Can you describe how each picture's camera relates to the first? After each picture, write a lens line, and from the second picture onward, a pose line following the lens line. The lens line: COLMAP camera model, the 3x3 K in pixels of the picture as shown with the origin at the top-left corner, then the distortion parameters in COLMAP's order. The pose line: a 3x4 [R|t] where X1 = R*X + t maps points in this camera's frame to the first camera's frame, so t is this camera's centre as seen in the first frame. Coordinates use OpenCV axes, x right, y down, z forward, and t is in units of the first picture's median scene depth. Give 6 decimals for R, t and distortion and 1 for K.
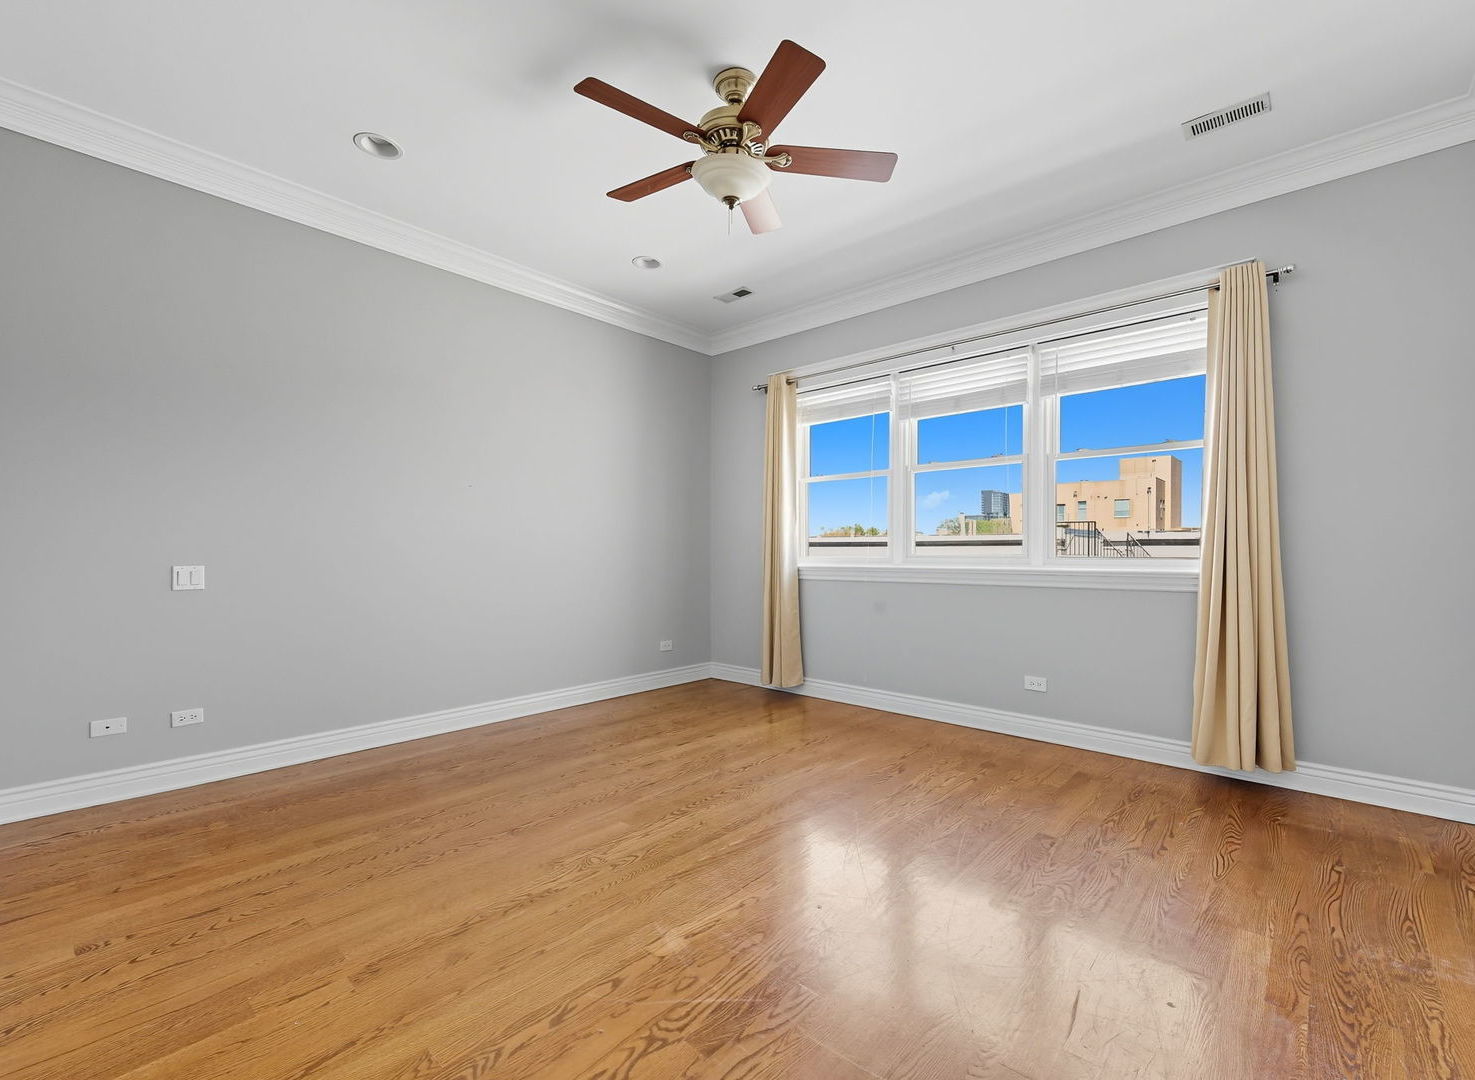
lens RADIAL K [[648.9, 0, 770.1], [0, 648.9, 556.7], [0, 0, 1]] dist [0.002854, 0.000452]
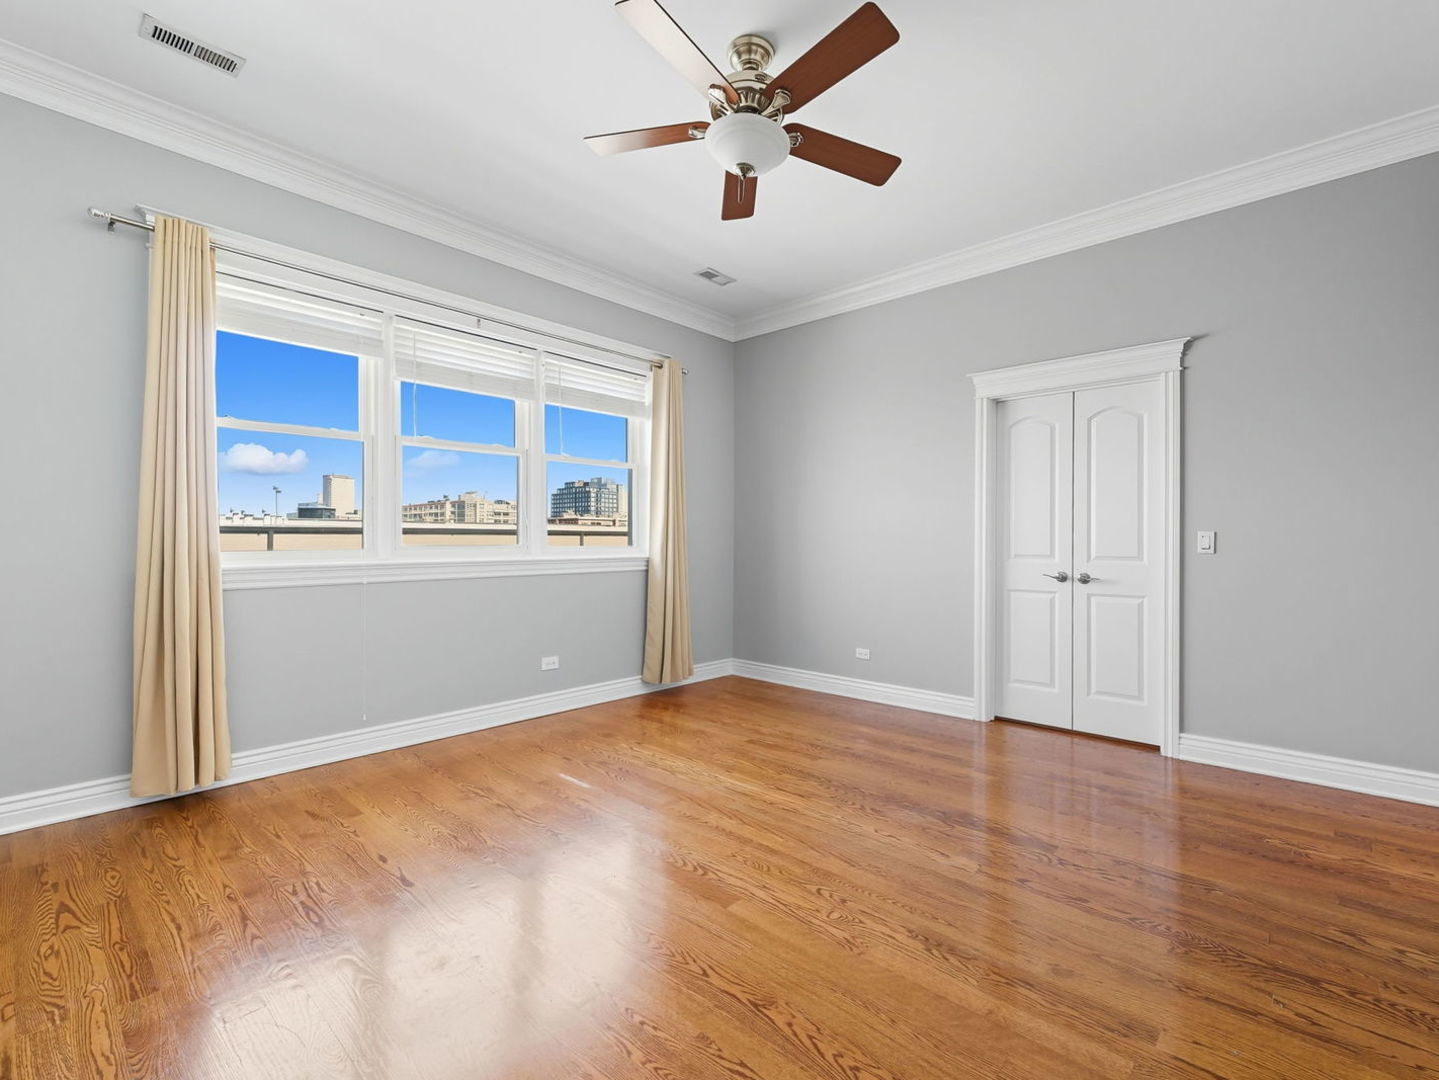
lens RADIAL K [[651.5, 0, 717.9], [0, 651.5, 536.0], [0, 0, 1]] dist [0.001778, -0.000363]
pose [[0.028730, 0.008534, 0.999551, -0.801243], [0.008820, 0.999922, -0.008790, -0.006533], [-0.999548, 0.009068, 0.028653, 0.811368]]
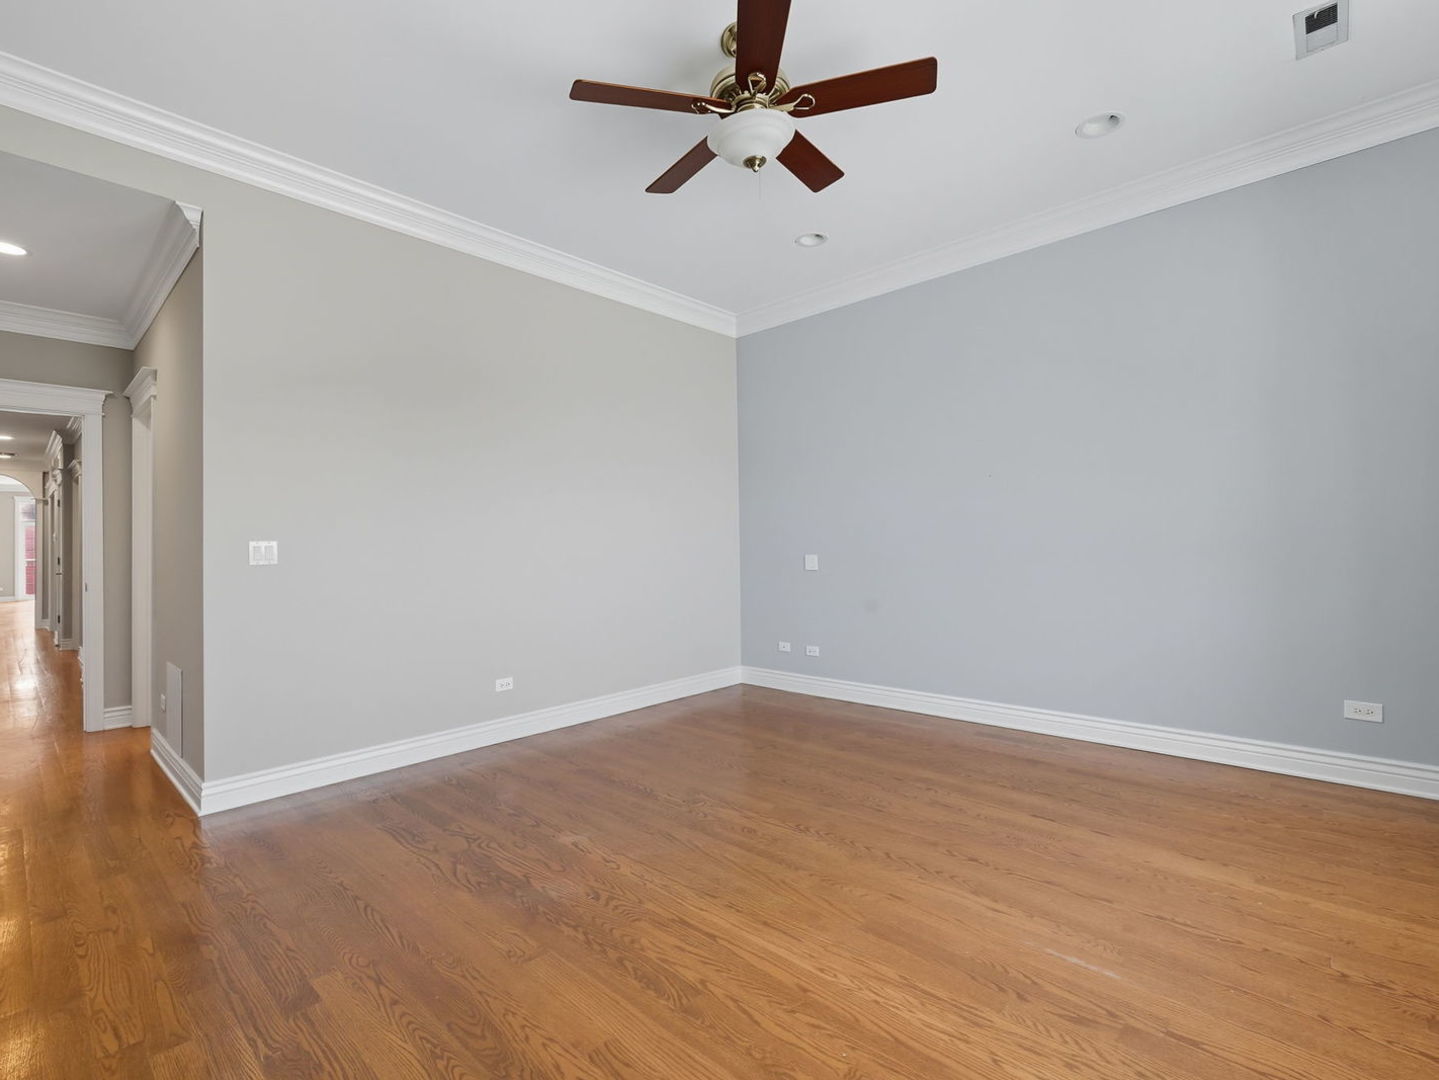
lens RADIAL K [[676.4, 0, 692.8], [0, 676.4, 551.8], [0, 0, 1]] dist [-0.001510, -0.000754]
pose [[-0.076137, 0.004935, -0.997085, 0.701894], [0.007284, 0.999964, 0.004393, -0.001567], [0.997071, -0.006928, -0.076170, 0.784967]]
